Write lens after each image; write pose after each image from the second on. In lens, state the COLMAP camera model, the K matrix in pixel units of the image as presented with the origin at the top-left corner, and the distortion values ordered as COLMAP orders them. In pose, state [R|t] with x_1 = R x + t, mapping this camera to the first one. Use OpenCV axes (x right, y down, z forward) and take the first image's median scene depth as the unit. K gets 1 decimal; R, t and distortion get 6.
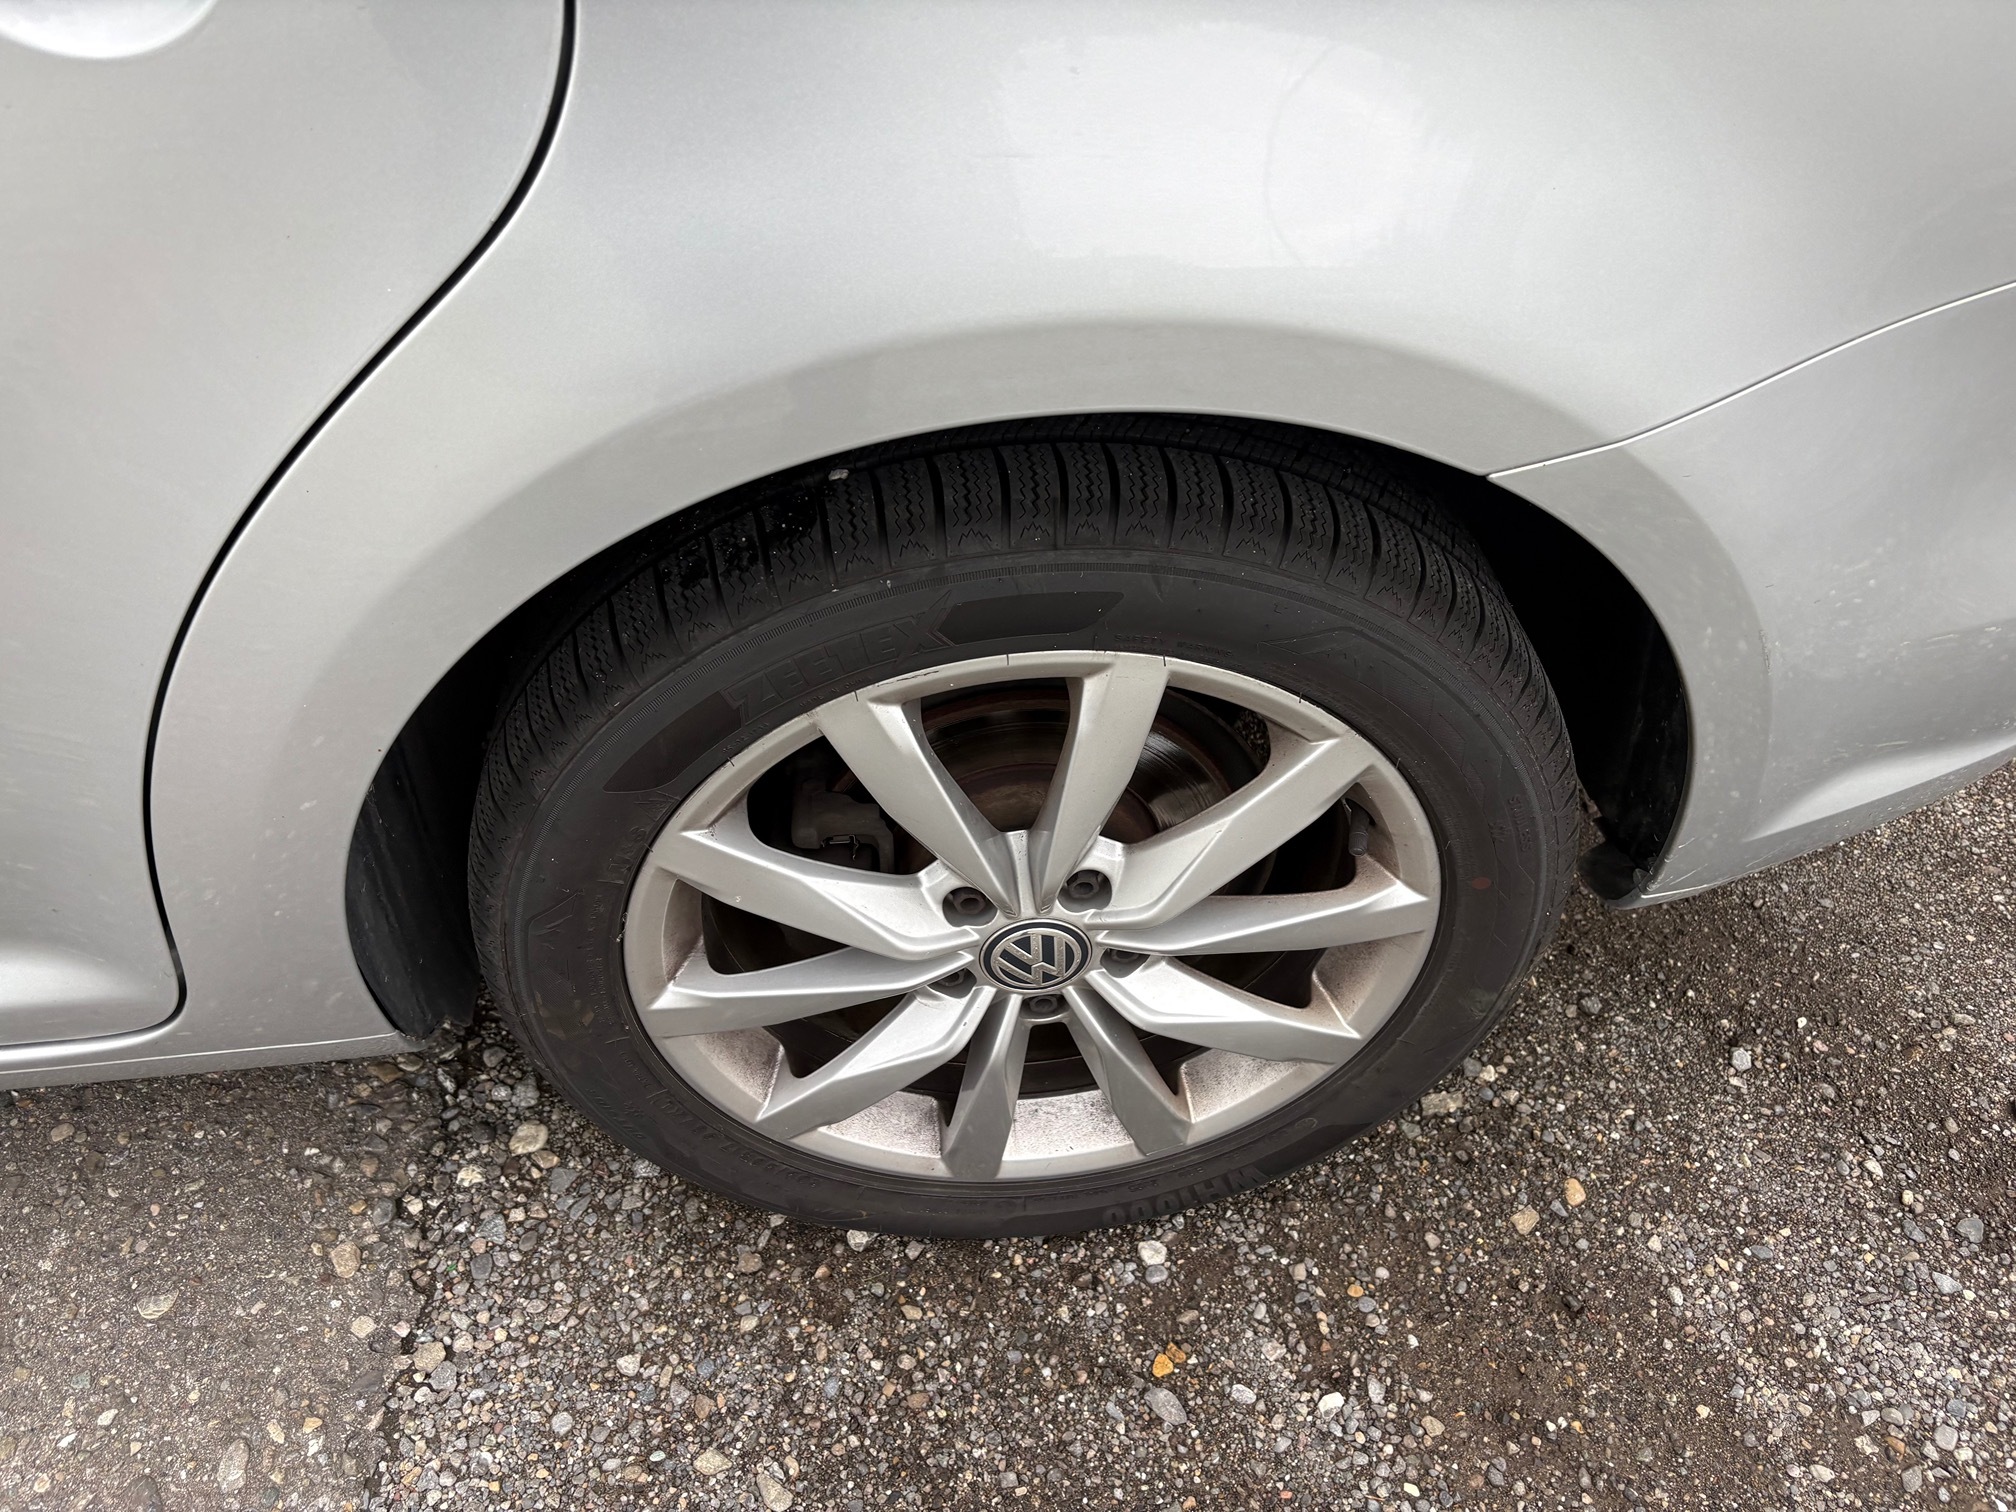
lens RADIAL K [[1555.8, 0, 1008.0], [0, 1555.8, 756.0], [0, 0, 1]] dist [0.032995, -0.025247]
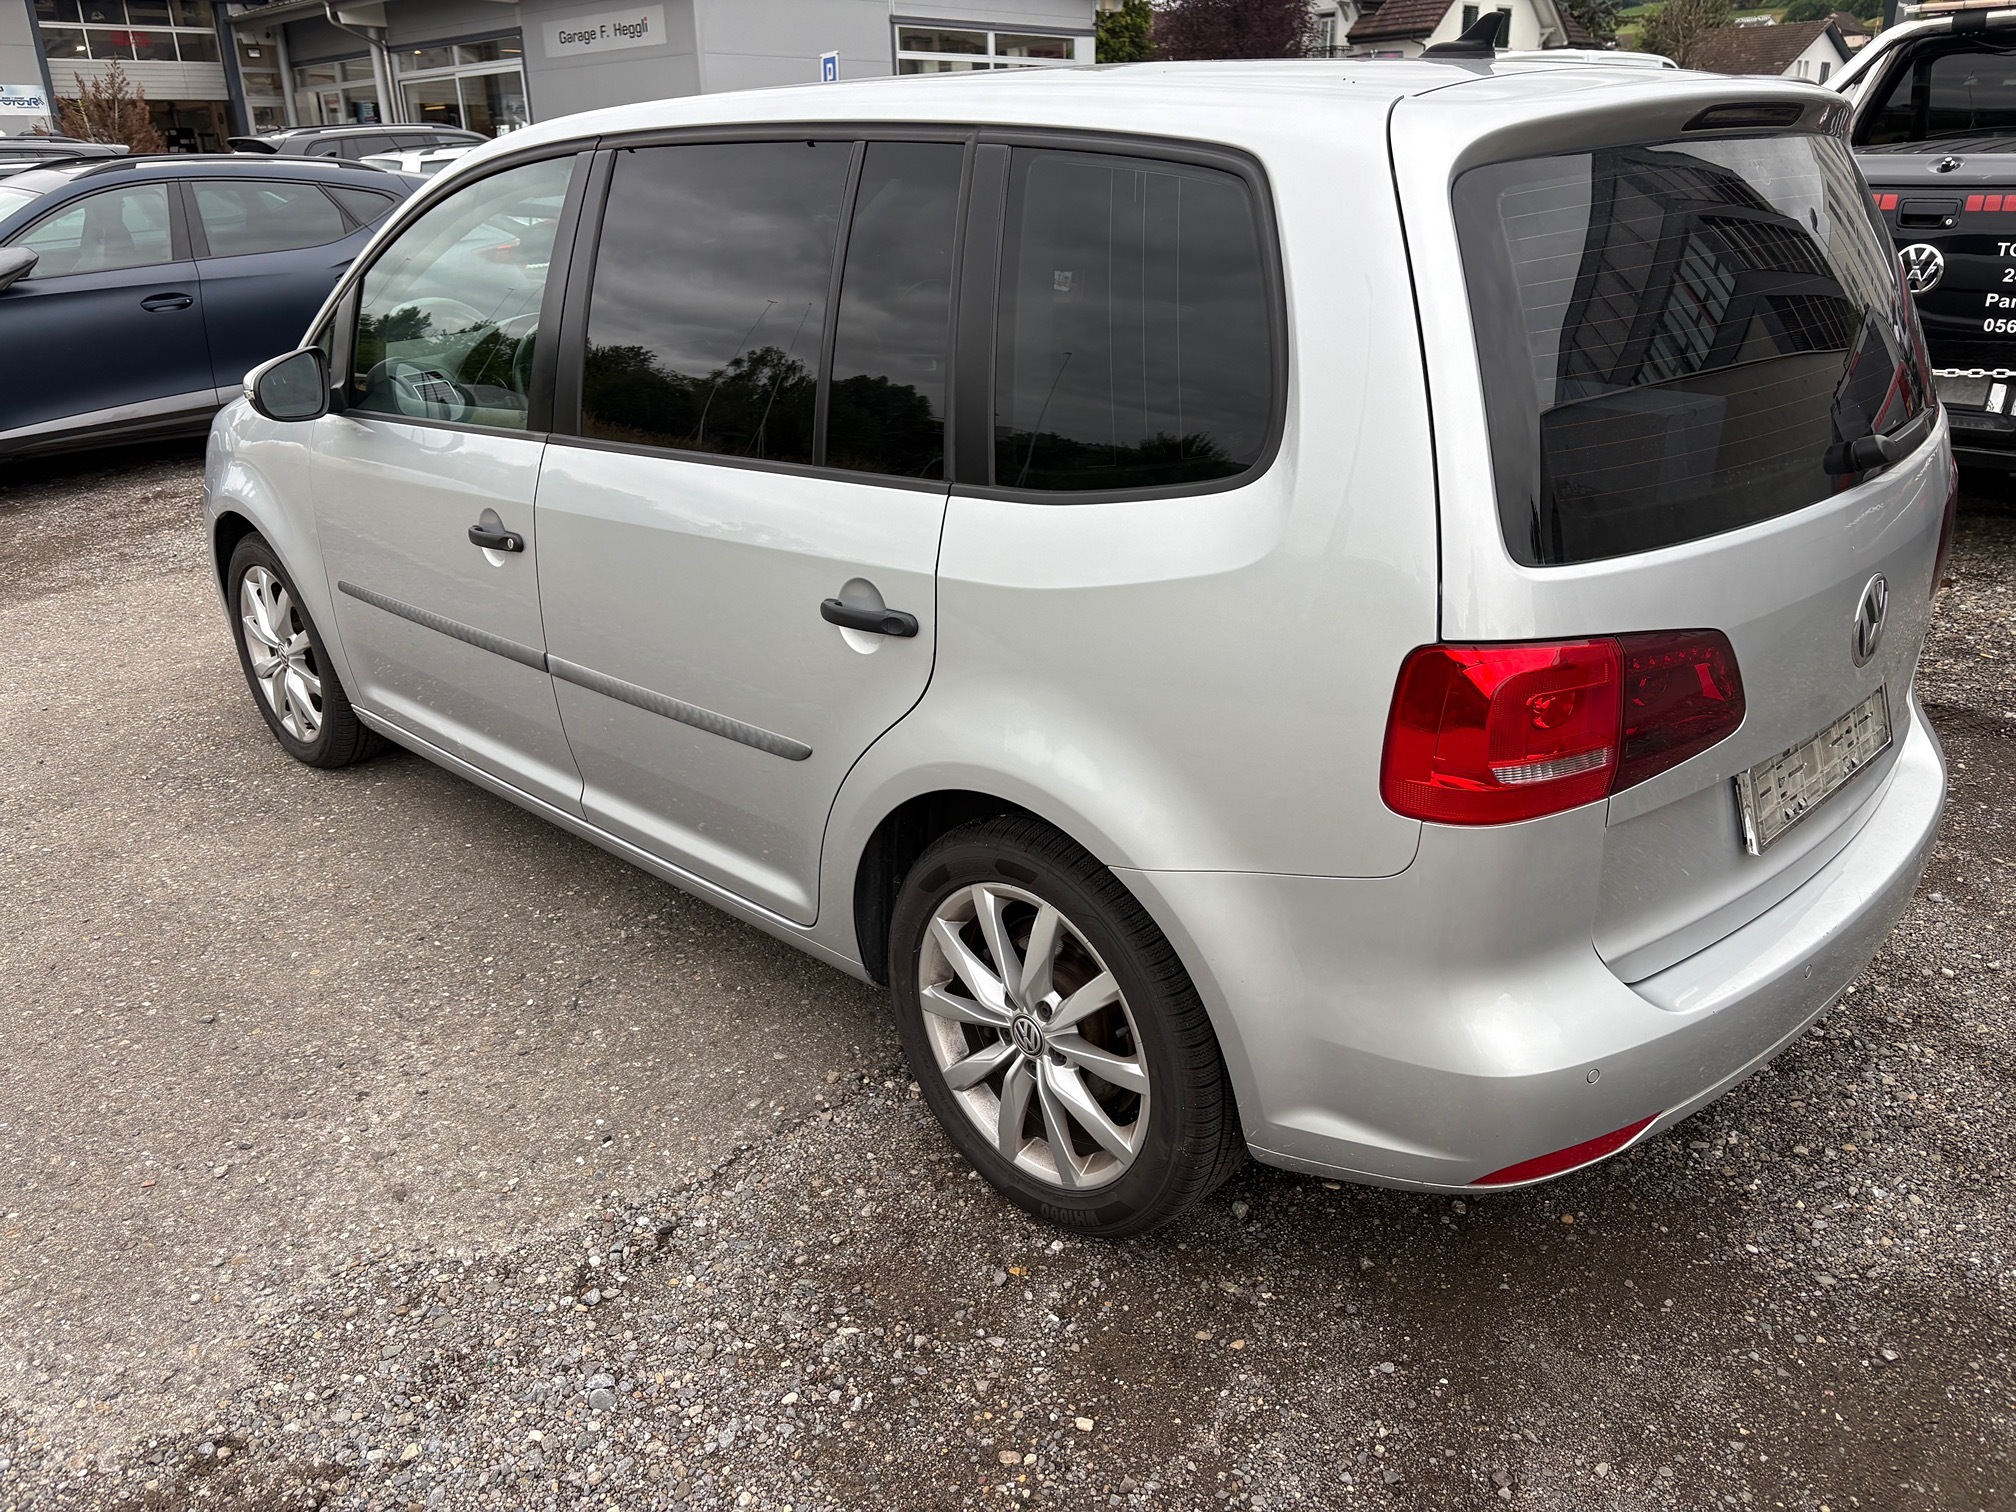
lens RADIAL K [[1555.8, 0, 1008.0], [0, 1555.8, 756.0], [0, 0, 1]] dist [0.032995, -0.025247]
pose [[0.644755, 0.270496, -0.714929, 1.430934], [-0.521377, 0.839581, -0.152542, 0.129713], [0.558979, 0.471100, 0.682355, -0.795565]]
